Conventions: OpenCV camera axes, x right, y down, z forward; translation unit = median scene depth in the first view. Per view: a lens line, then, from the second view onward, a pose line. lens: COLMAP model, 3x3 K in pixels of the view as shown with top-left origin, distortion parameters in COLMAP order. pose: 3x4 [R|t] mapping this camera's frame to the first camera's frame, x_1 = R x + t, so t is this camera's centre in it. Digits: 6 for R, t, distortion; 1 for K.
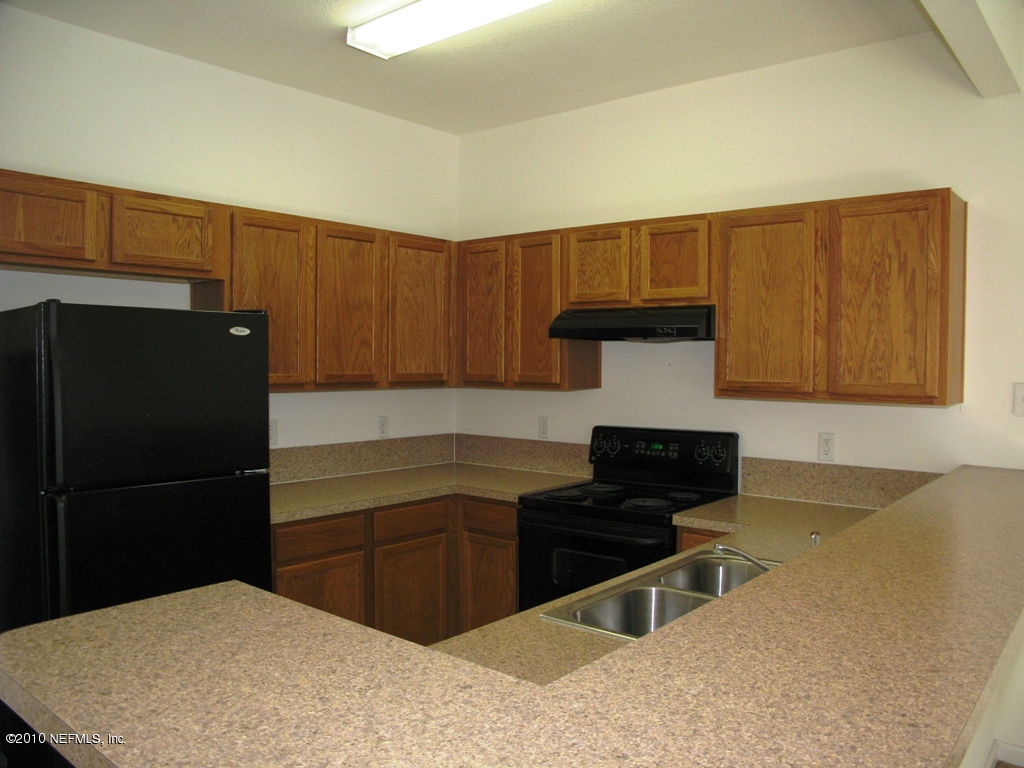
lens RADIAL K [[792.2, 0, 531.1], [0, 792.2, 384.4], [0, 0, 1]] dist [-0.150646, 0.000792]
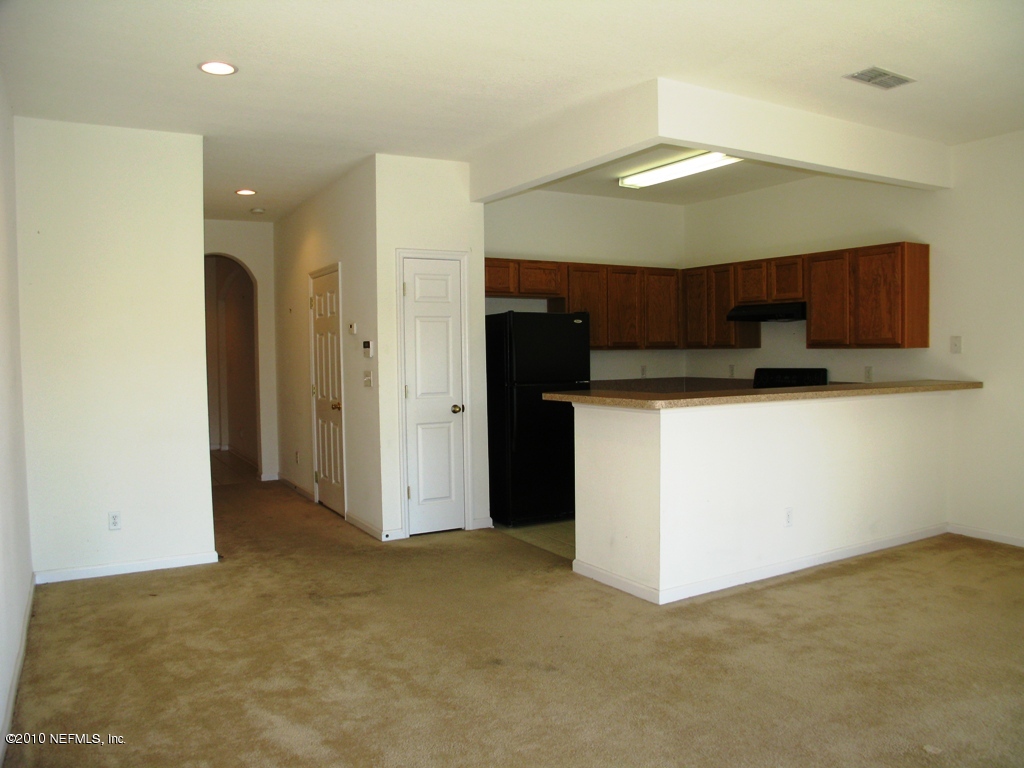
lens RADIAL K [[792.2, 0, 513.9], [0, 792.2, 383.7], [0, 0, 1]] dist [-0.150646, 0.000792]
pose [[0.934257, -0.005273, -0.356562, 0.236687], [0.010257, 0.999874, 0.012090, 0.072006], [0.356453, -0.014953, 0.934194, -1.051718]]
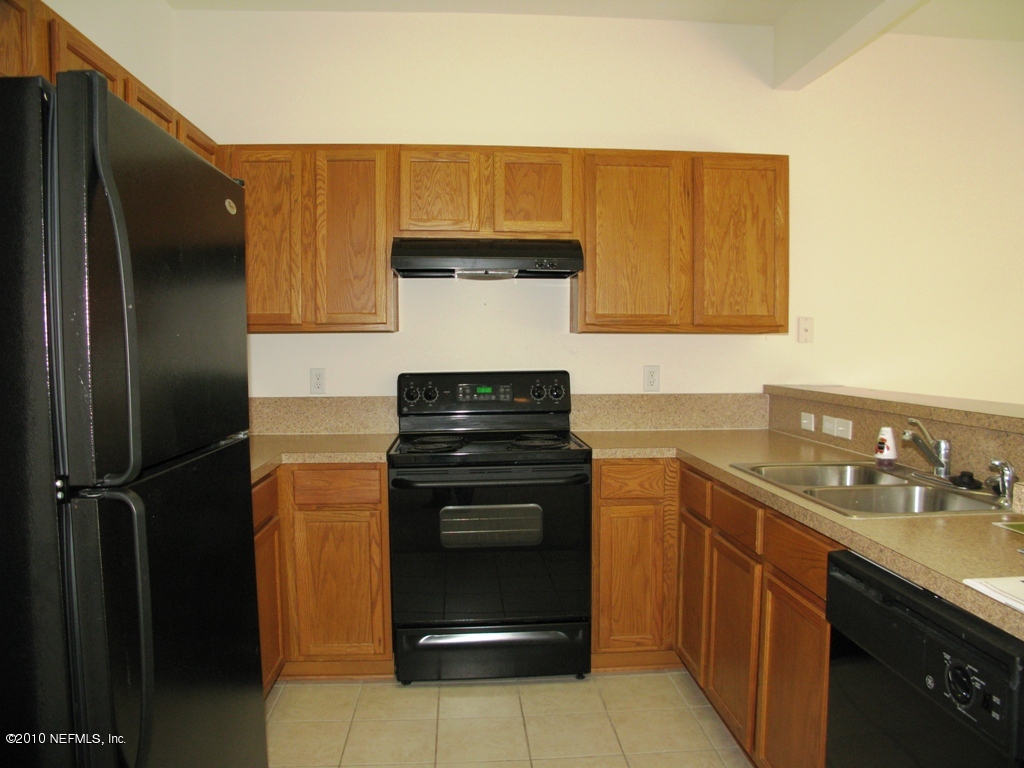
lens RADIAL K [[792.2, 0, 512.2], [0, 792.2, 385.3], [0, 0, 1]] dist [-0.150646, 0.000792]
pose [[0.721953, -0.043224, 0.690591, -0.521013], [0.028592, 0.999058, 0.032641, 0.047703], [-0.691352, -0.003820, 0.722508, 0.325681]]
